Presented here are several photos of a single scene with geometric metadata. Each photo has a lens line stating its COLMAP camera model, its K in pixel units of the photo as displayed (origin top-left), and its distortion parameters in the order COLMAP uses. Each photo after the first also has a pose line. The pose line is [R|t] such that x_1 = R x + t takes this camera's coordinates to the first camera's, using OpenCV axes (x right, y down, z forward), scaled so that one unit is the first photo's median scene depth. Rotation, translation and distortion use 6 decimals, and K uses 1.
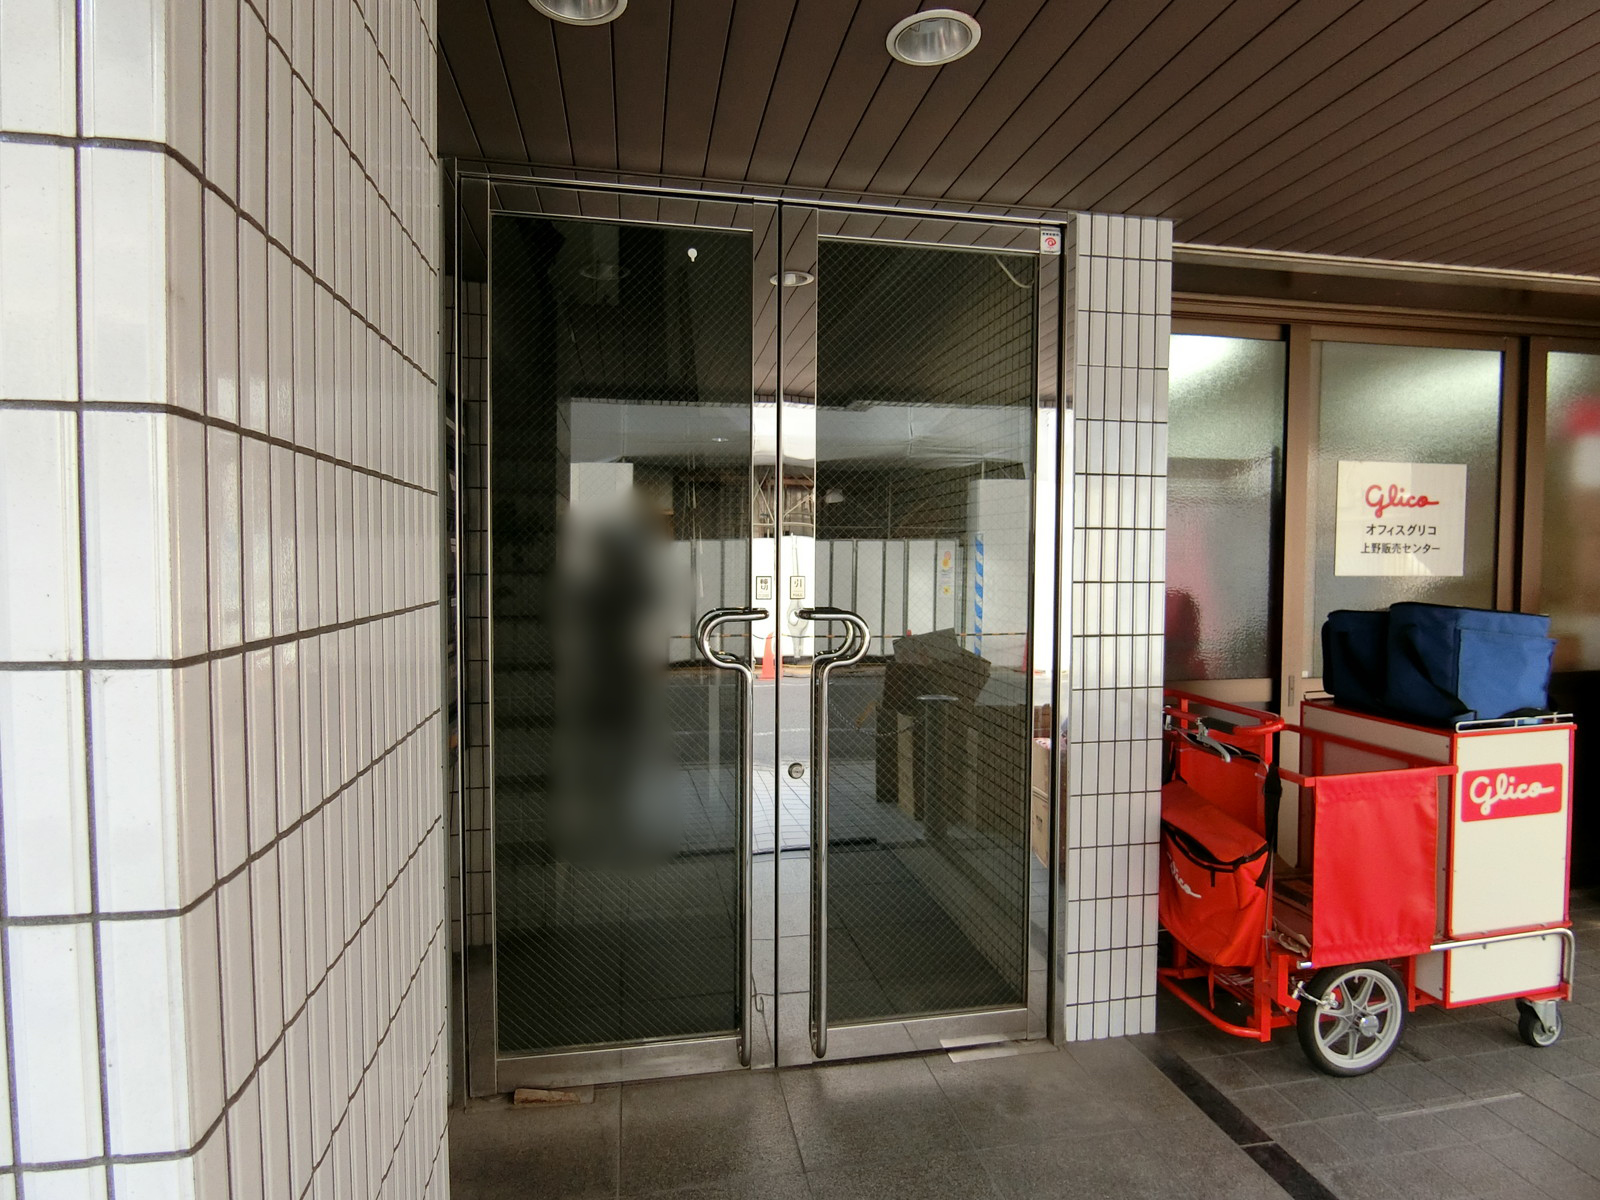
lens RADIAL K [[903.4, 0, 809.9], [0, 903.4, 596.9], [0, 0, 1]] dist [-0.012079, -0.001780]
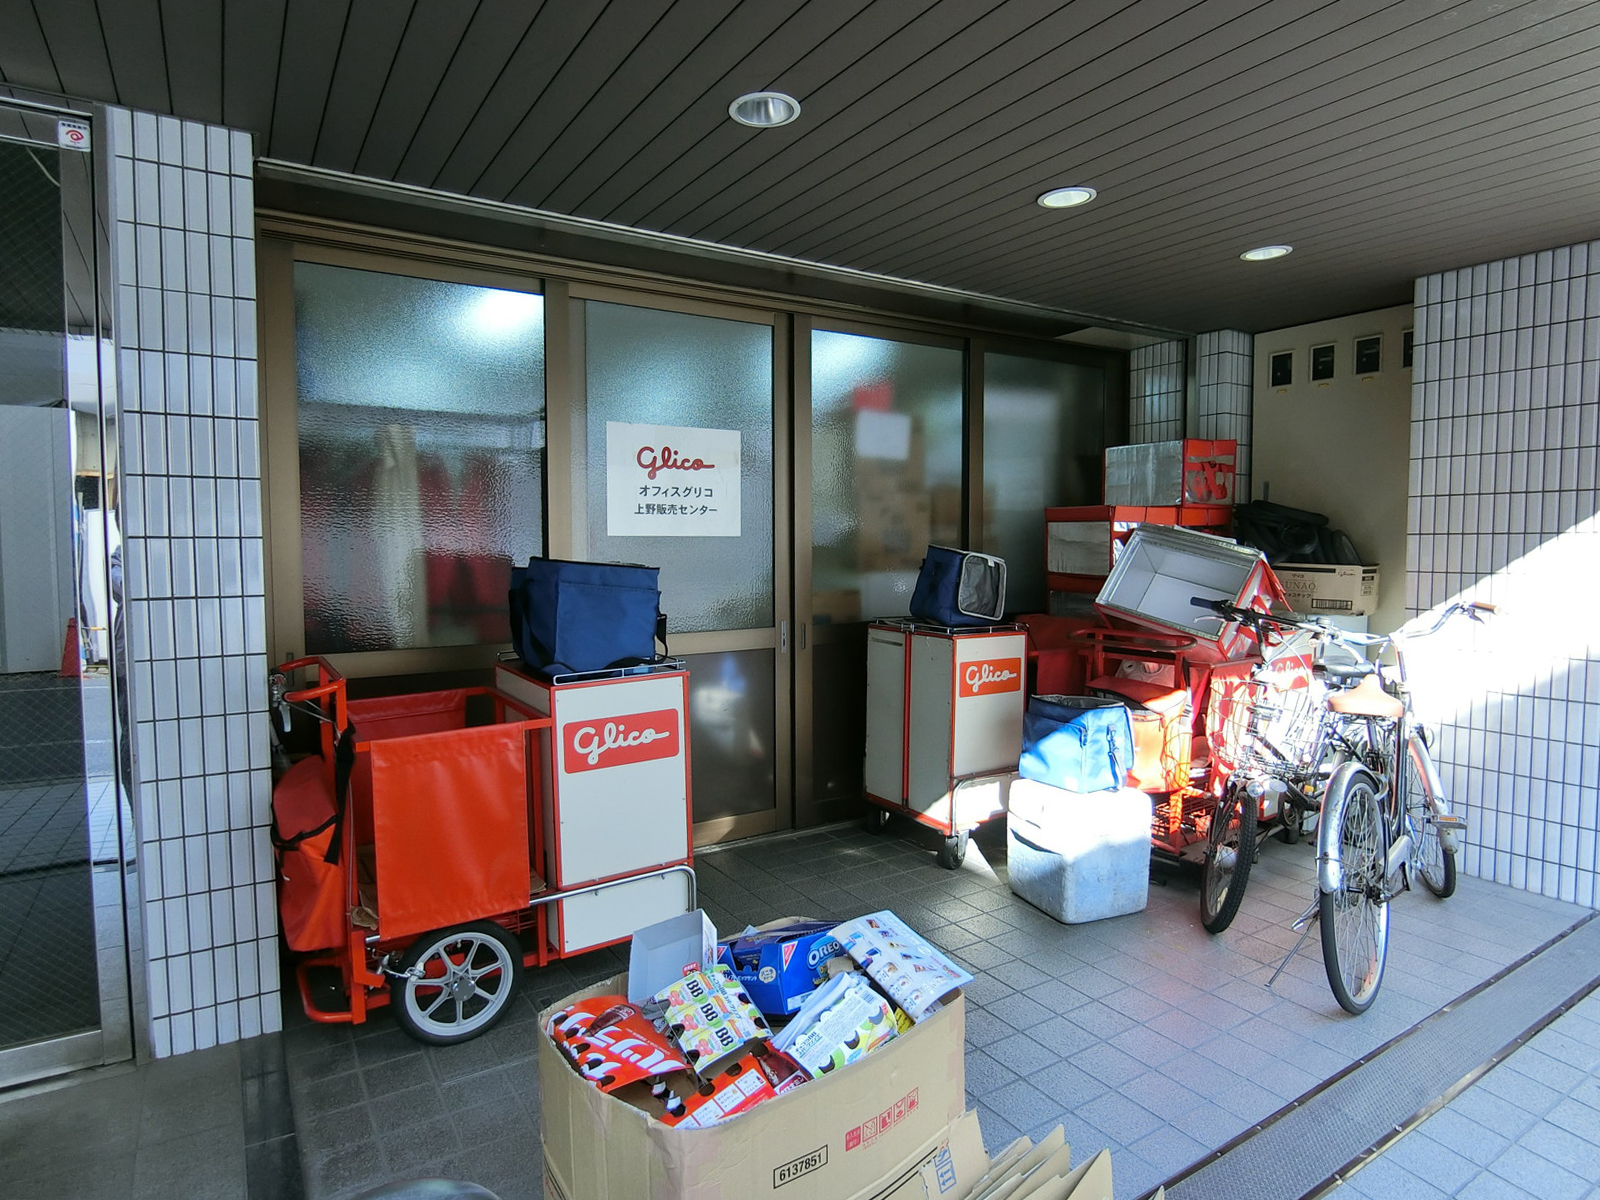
lens RADIAL K [[903.4, 0, 804.7], [0, 903.4, 594.9], [0, 0, 1]] dist [-0.012079, -0.001780]
pose [[0.935585, -0.024634, 0.352242, 0.611039], [0.016293, 0.999513, 0.026625, 0.027139], [-0.352727, -0.019171, 0.935530, -0.038297]]
